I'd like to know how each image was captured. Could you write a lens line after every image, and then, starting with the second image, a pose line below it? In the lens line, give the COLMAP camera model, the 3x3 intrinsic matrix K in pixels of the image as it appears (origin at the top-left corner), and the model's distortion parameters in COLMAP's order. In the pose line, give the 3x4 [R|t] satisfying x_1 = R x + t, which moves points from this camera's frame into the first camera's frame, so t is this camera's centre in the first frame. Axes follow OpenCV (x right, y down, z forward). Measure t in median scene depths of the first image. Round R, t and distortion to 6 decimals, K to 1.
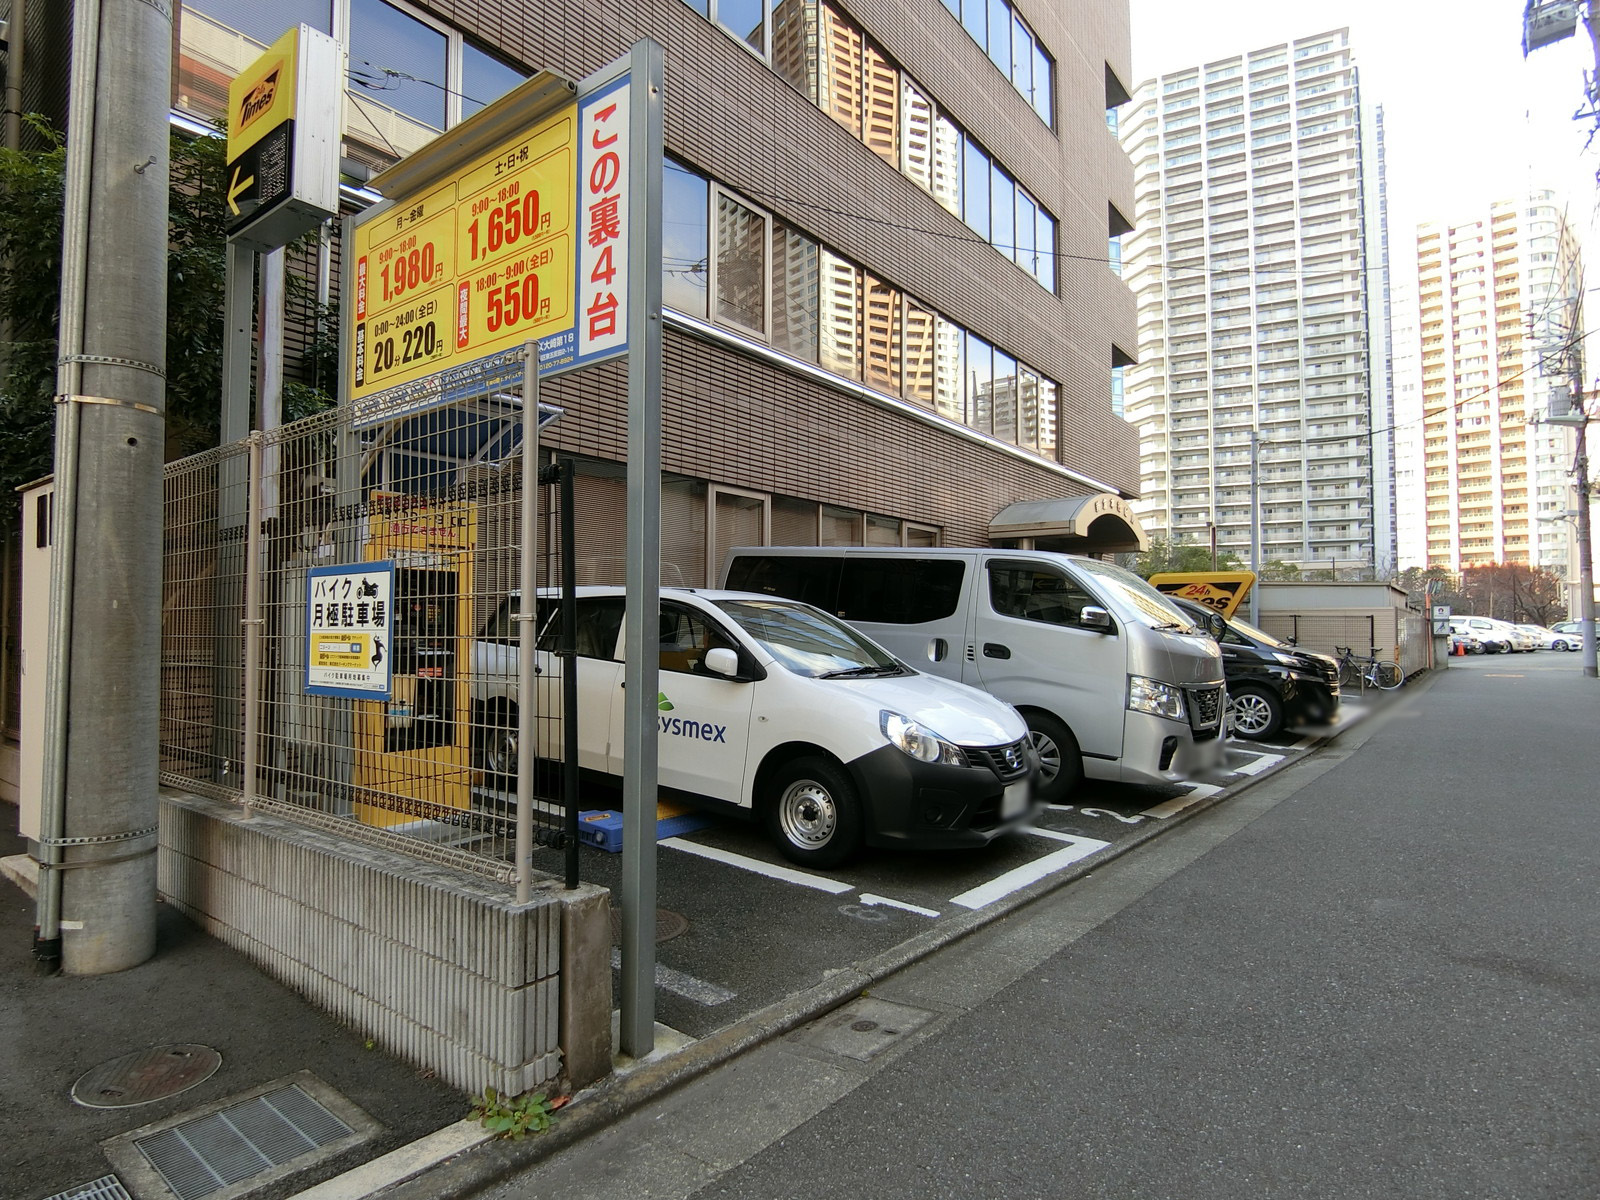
lens RADIAL K [[887.3, 0, 800.6], [0, 887.3, 595.0], [0, 0, 1]] dist [-0.001565, -0.016258]
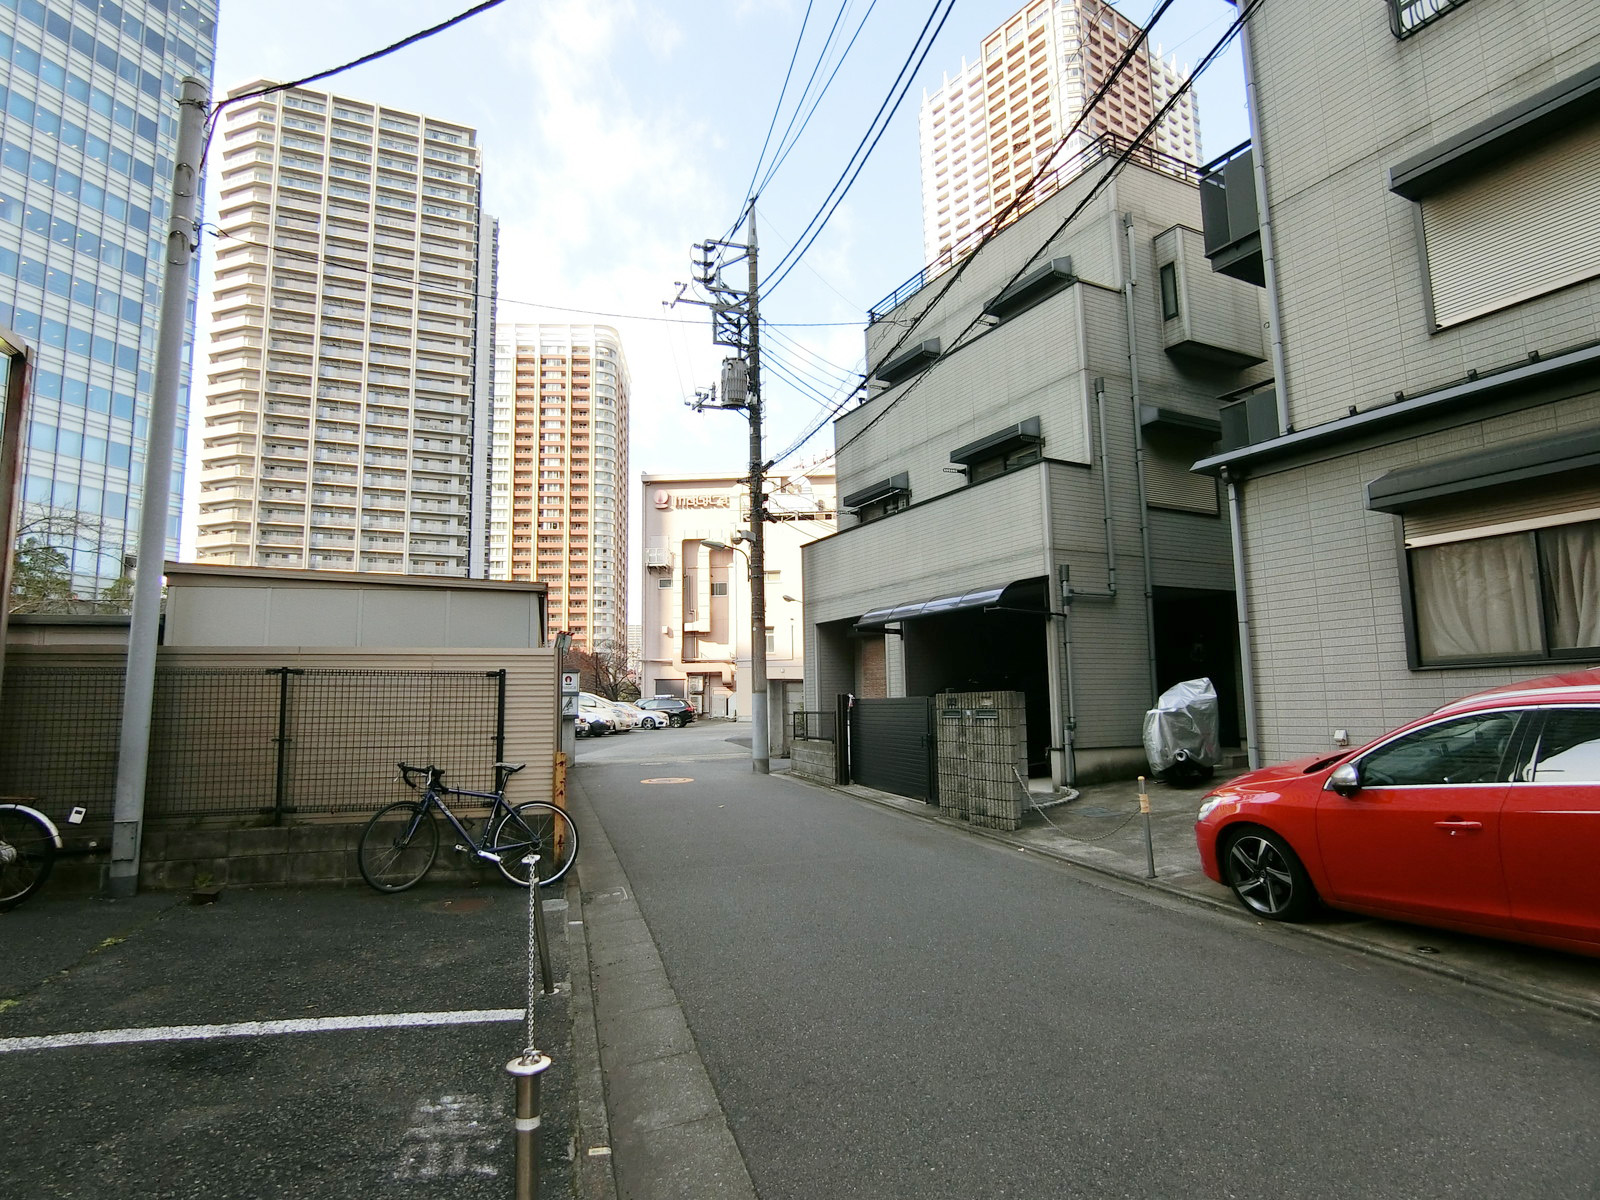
lens RADIAL K [[887.3, 0, 800.6], [0, 887.3, 595.0], [0, 0, 1]] dist [-0.001565, -0.016258]
pose [[0.591934, 0.085848, 0.801401, 0.053835], [-0.012737, 0.995183, -0.097199, 0.003183], [-0.805886, 0.047328, 0.590177, 0.086824]]
